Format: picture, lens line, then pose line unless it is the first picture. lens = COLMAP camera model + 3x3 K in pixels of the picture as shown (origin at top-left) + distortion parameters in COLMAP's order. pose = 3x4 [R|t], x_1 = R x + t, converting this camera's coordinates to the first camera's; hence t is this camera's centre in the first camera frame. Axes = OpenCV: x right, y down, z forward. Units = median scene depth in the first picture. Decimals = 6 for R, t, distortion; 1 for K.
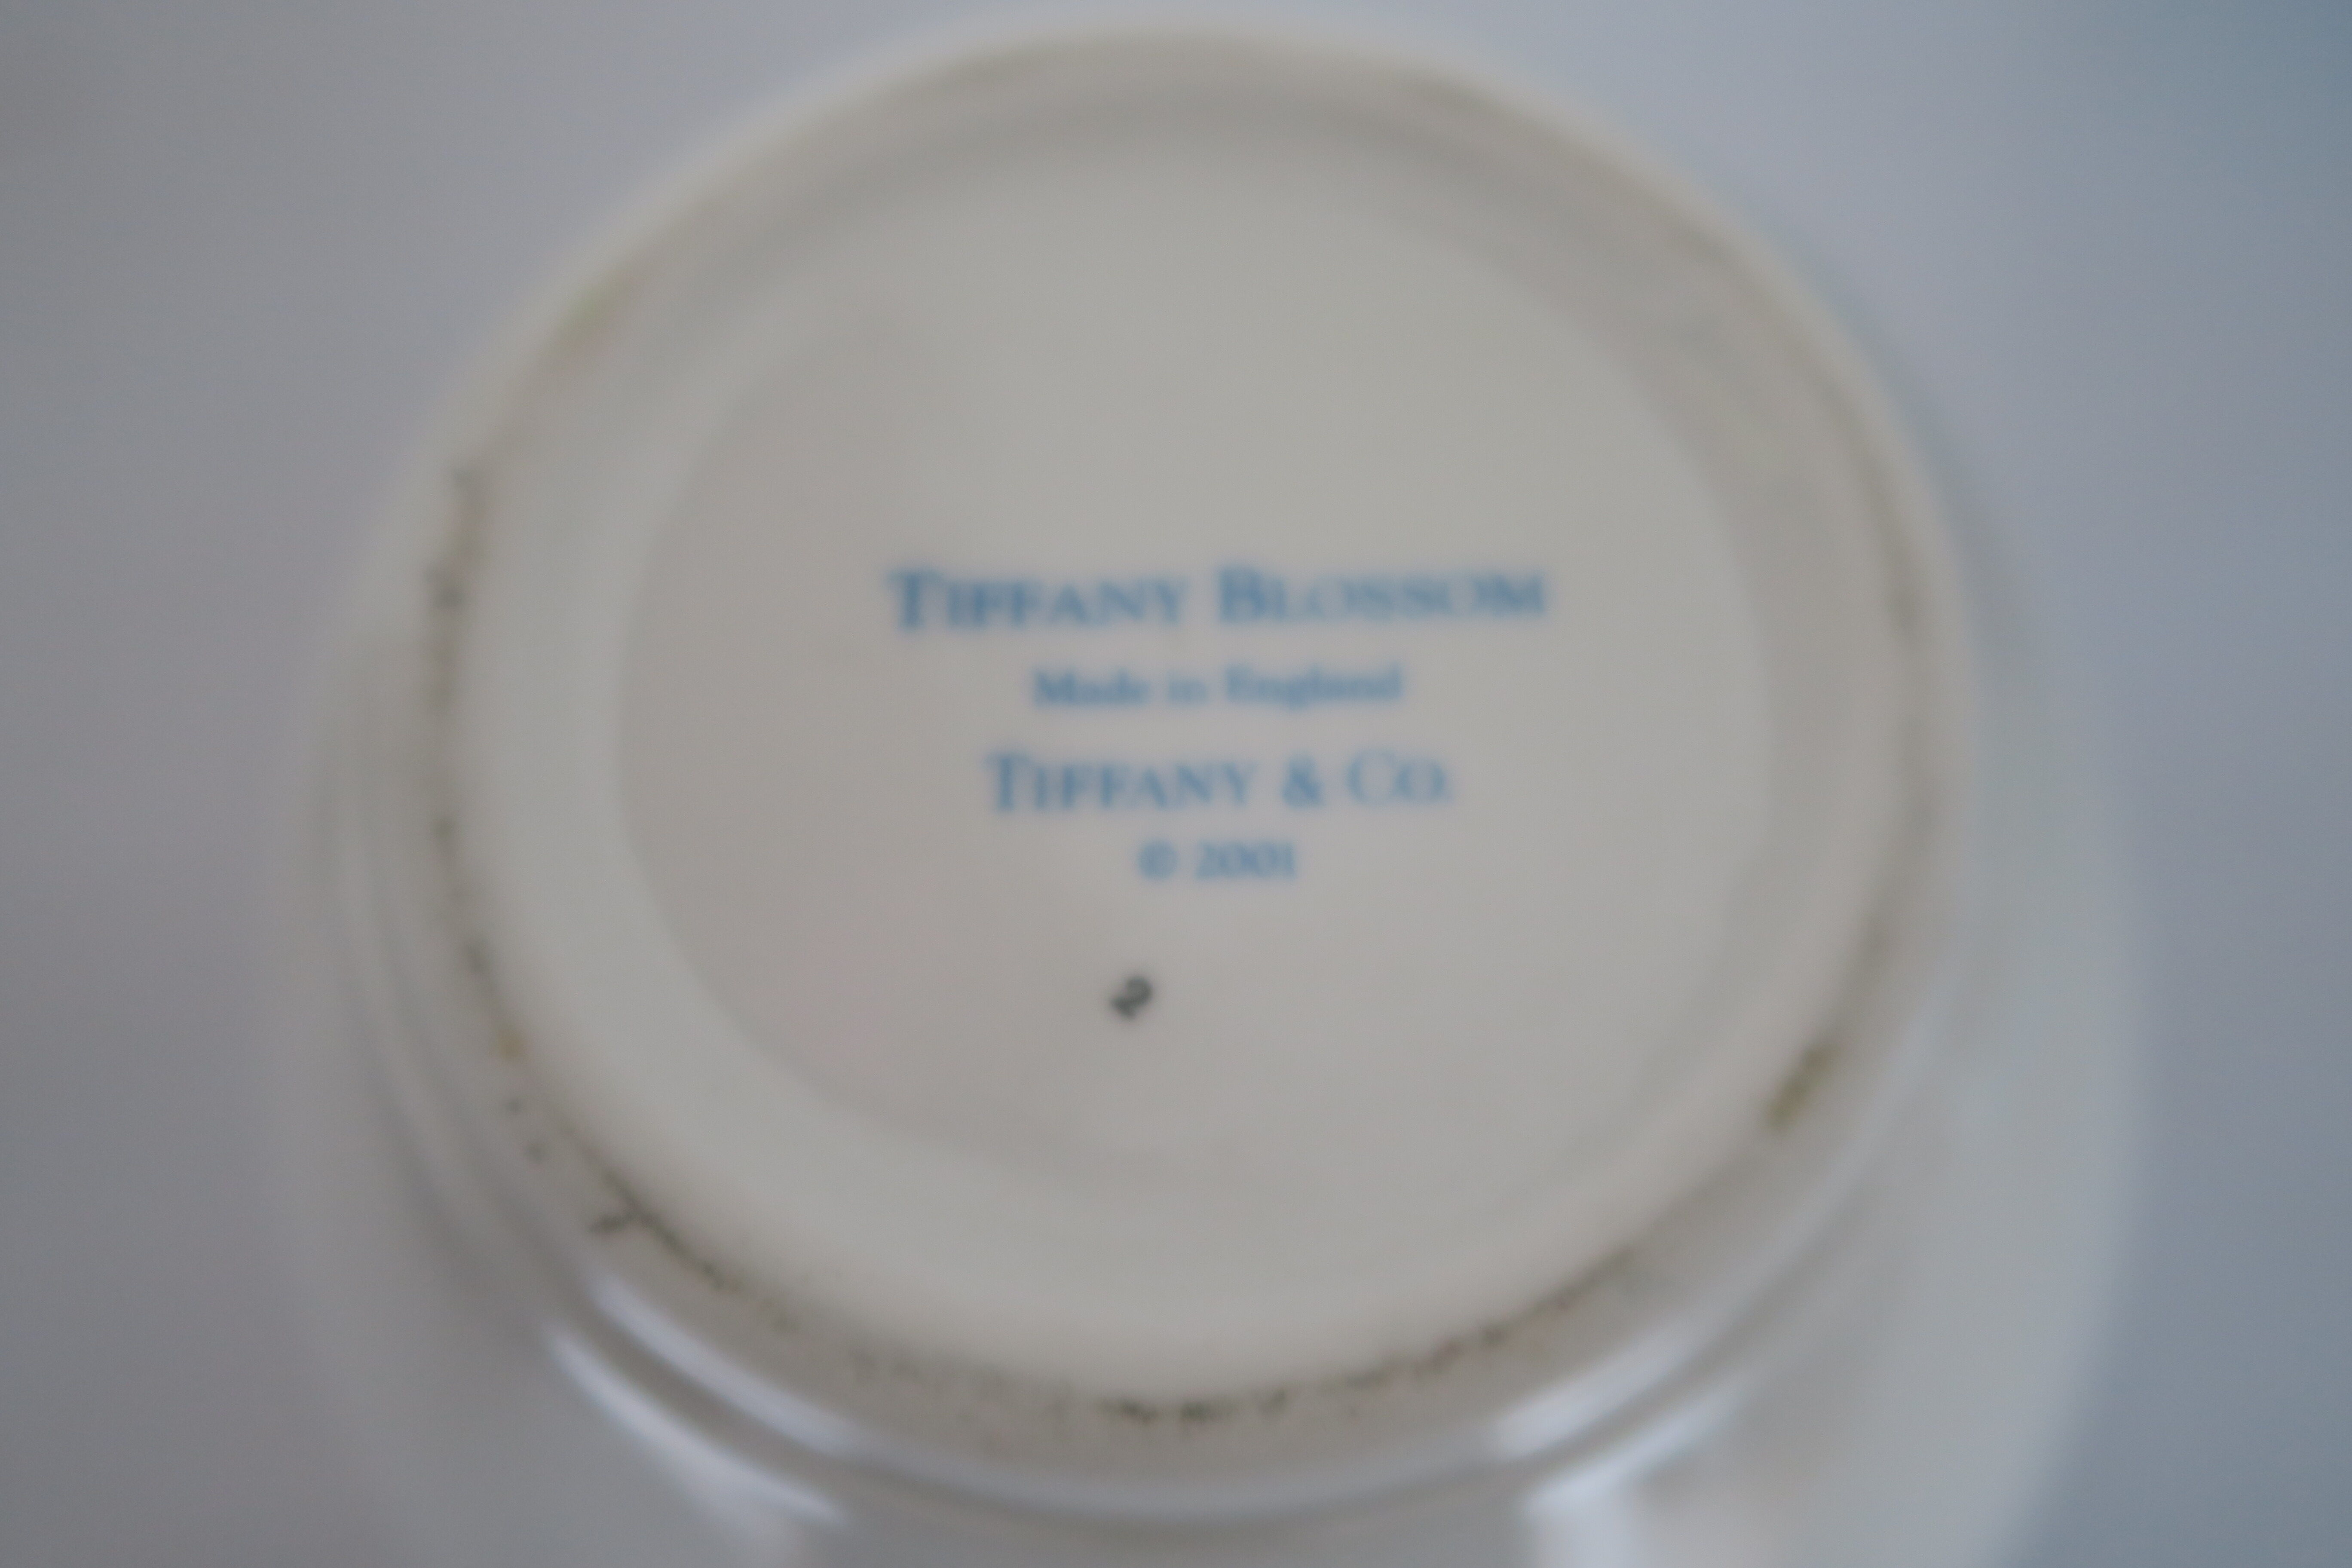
lens RADIAL K [[2926.7, 0, 1178.7], [0, 2926.7, 780.6], [0, 0, 1]] dist [0.147104, 0.000000]
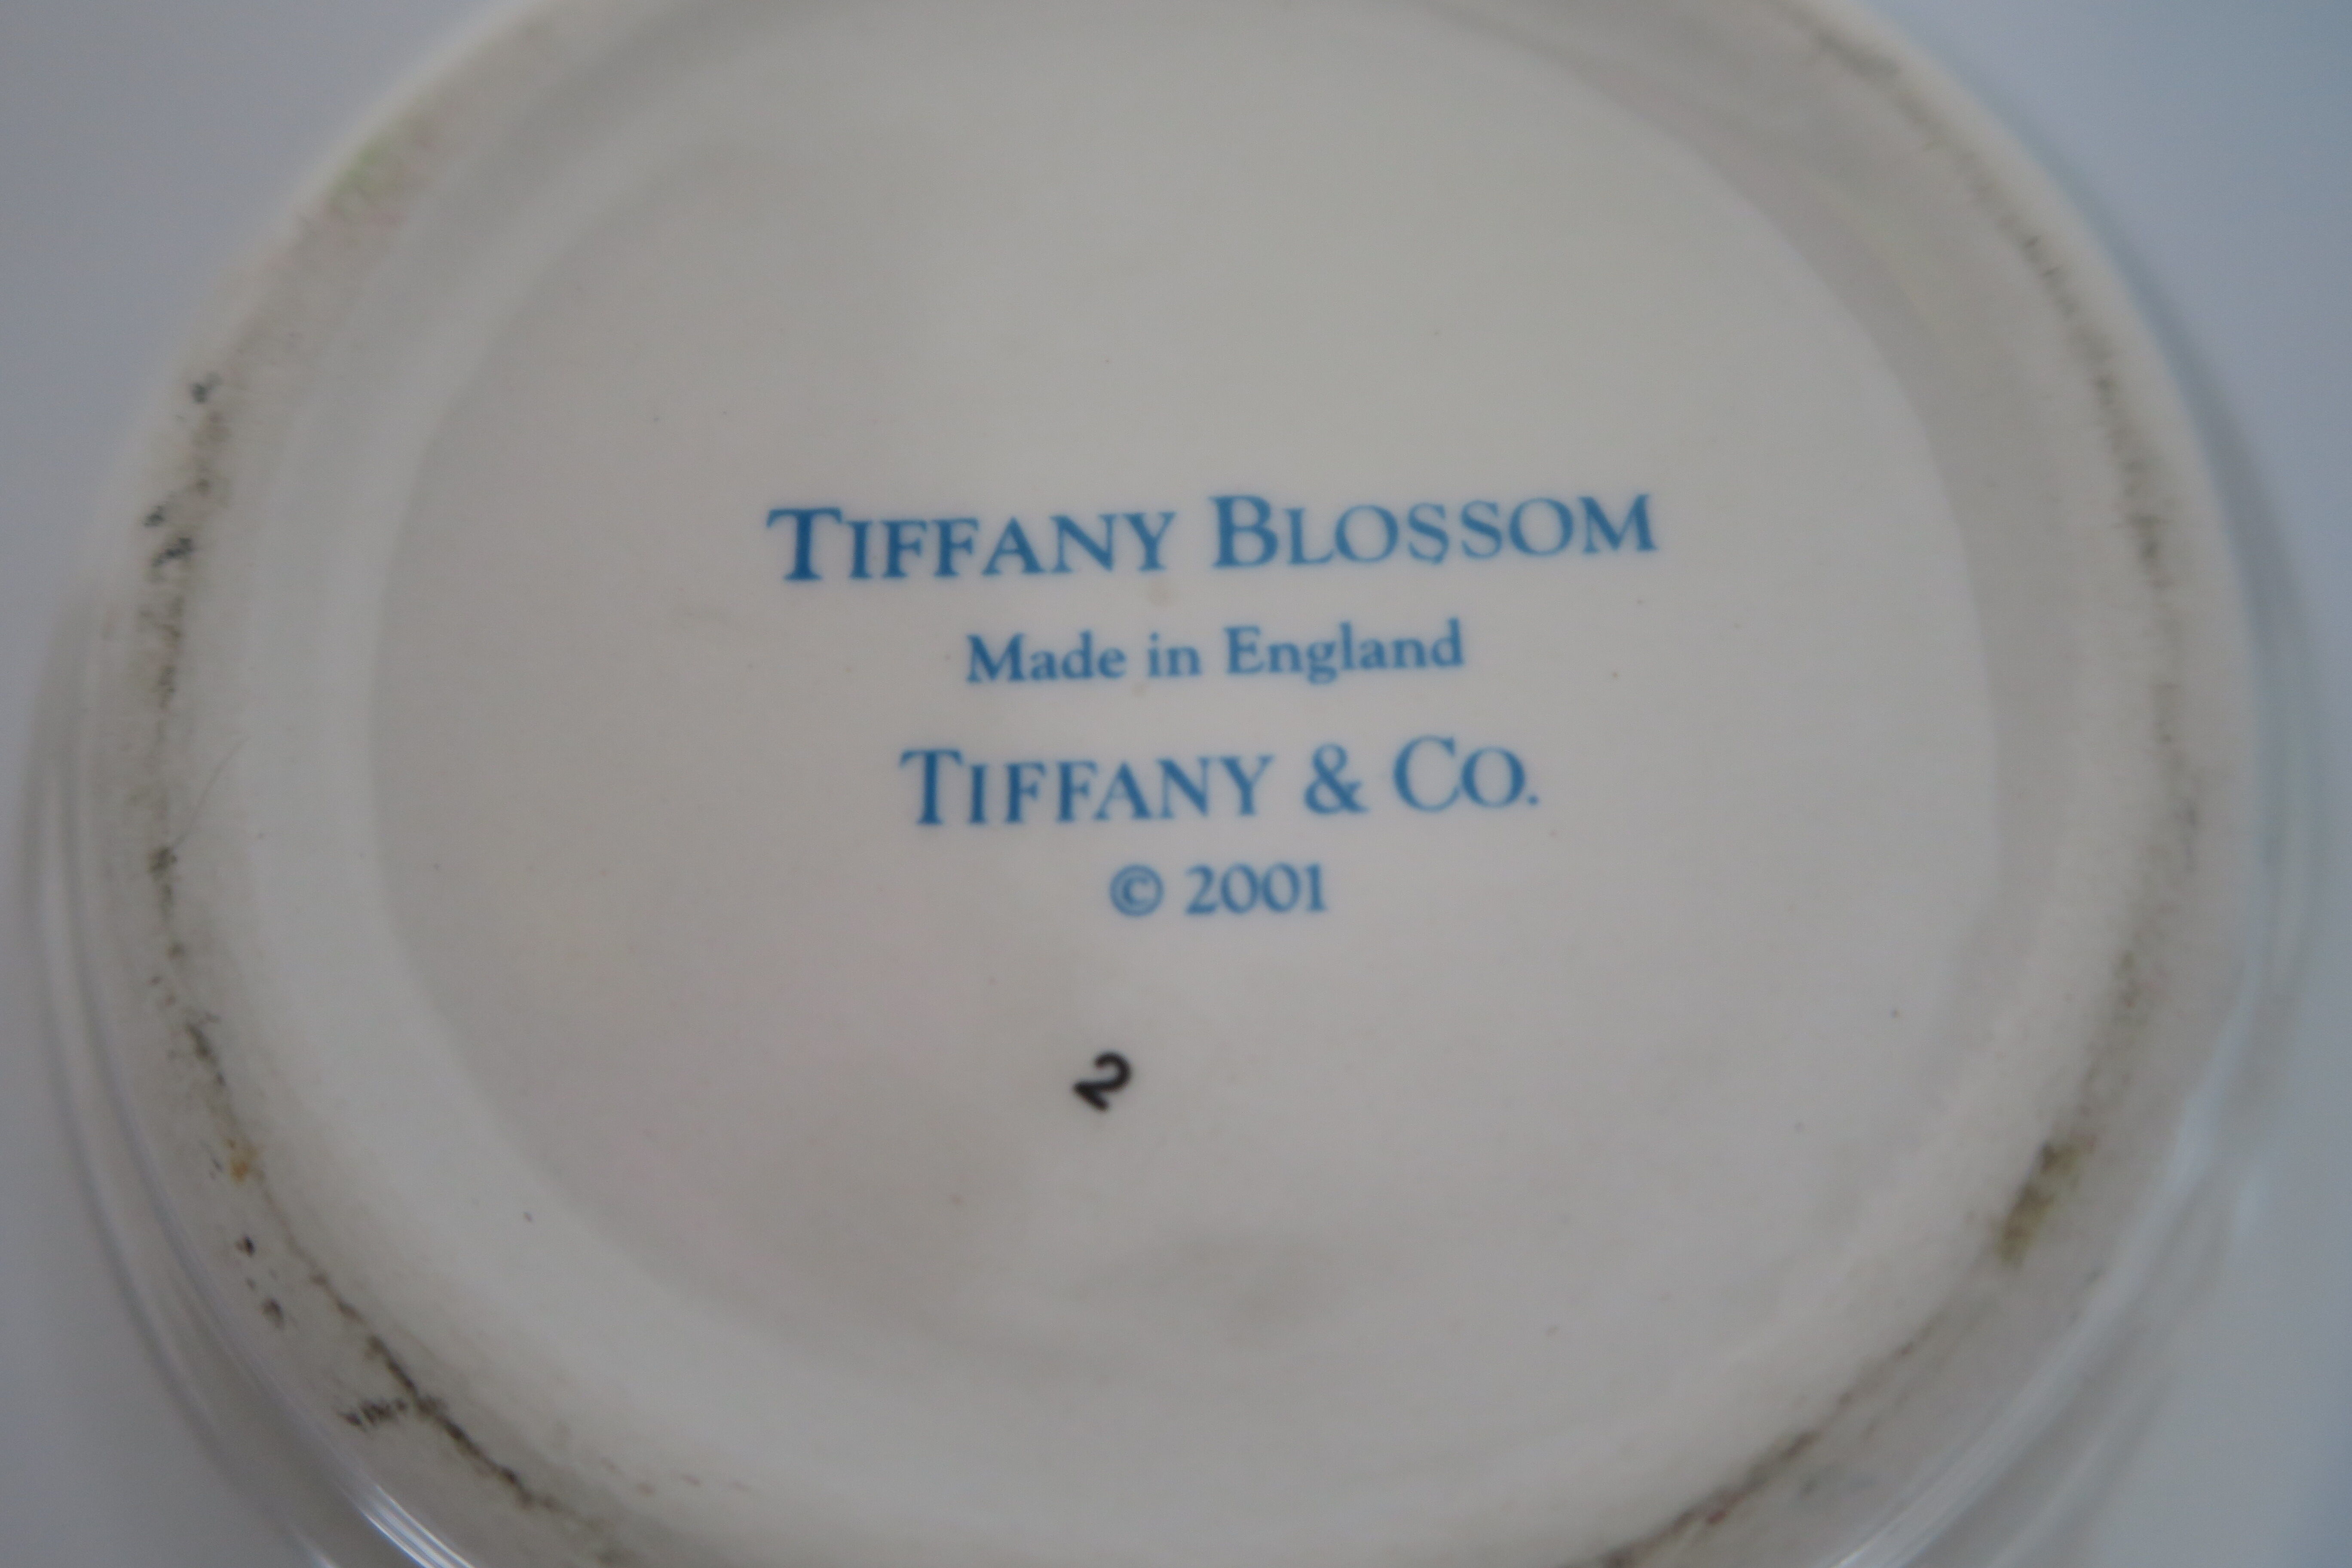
lens RADIAL K [[2926.7, 0, 1174.0], [0, 2926.7, 786.4], [0, 0, 1]] dist [0.147104, 0.000000]
pose [[0.999910, -0.013405, 0.000316, 0.002349], [0.013403, 0.999894, 0.005689, -0.002986], [-0.000392, -0.005685, 0.999984, 0.262641]]
